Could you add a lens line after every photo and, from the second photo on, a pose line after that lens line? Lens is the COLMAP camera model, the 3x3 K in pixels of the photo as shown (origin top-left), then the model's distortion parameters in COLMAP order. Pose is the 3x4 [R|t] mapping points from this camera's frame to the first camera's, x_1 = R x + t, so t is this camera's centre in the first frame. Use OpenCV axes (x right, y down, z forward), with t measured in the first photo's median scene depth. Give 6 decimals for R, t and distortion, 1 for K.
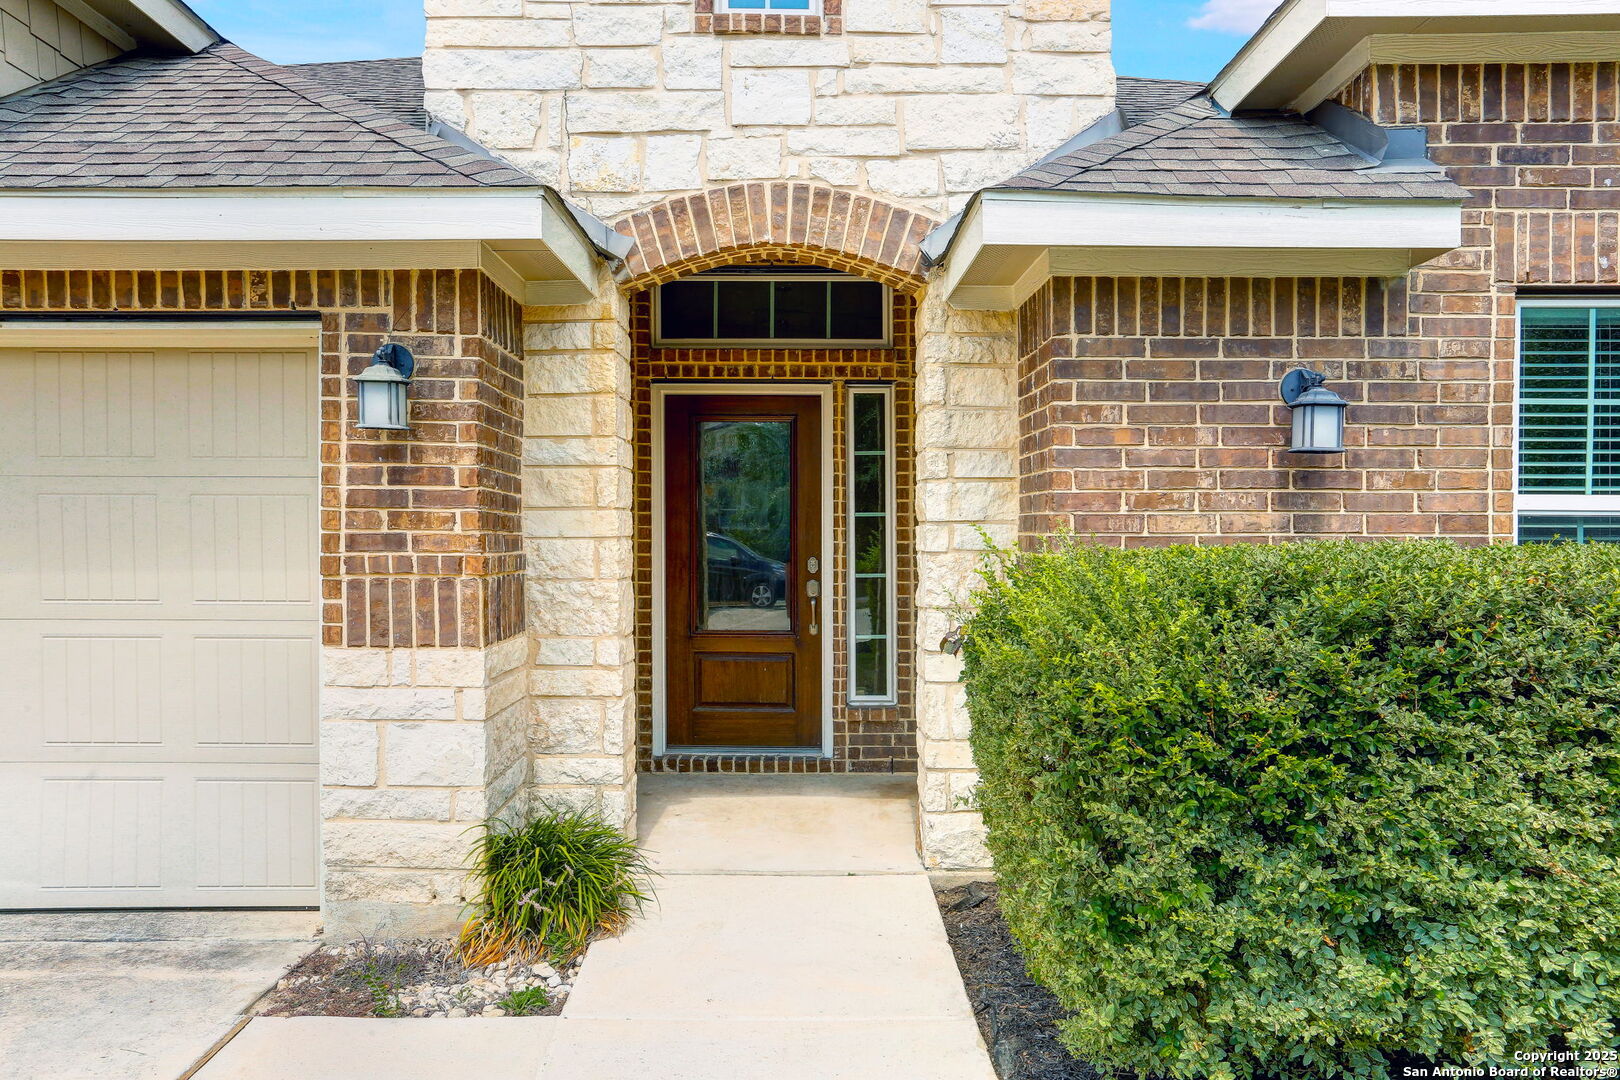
lens RADIAL K [[1075.8, 0, 814.8], [0, 1075.8, 544.9], [0, 0, 1]] dist [-0.005581, -0.001053]
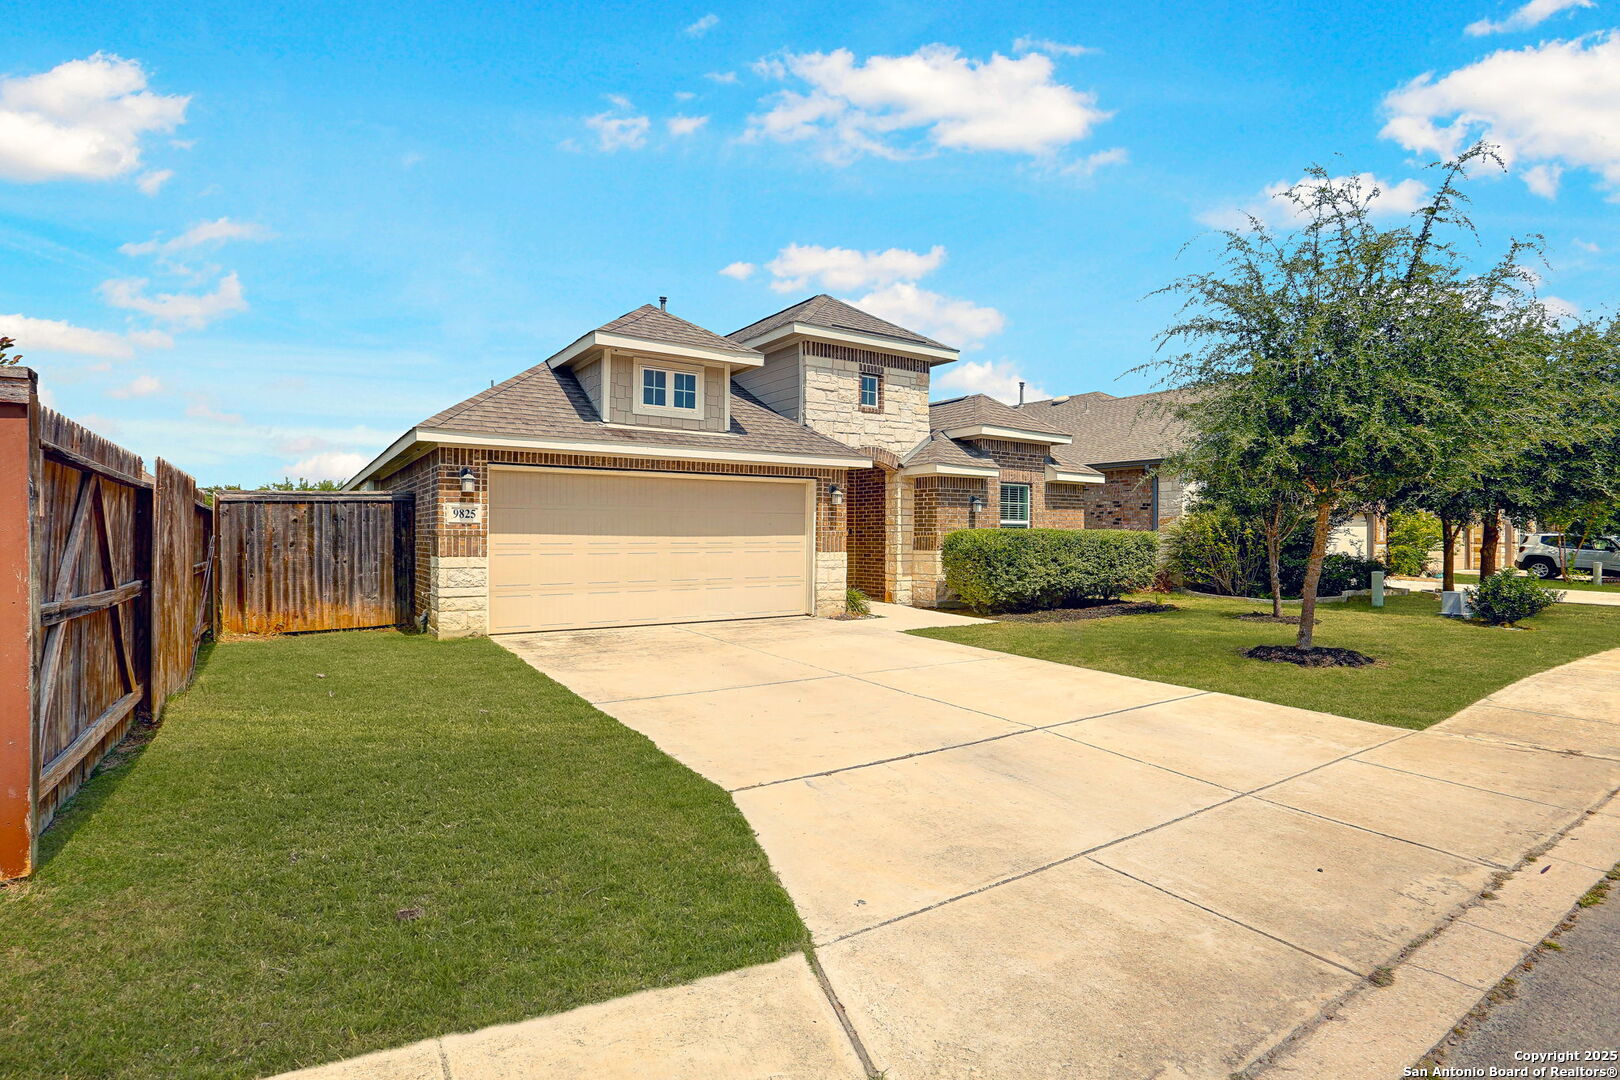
lens RADIAL K [[762.8, 0, 807.2], [0, 762.8, 537.9], [0, 0, 1]] dist [-0.002101, -0.000021]
pose [[0.827524, -0.002932, 0.561423, -2.244609], [0.005260, 0.999983, -0.002530, 0.043369], [-0.561406, 0.005047, 0.827525, -1.582816]]
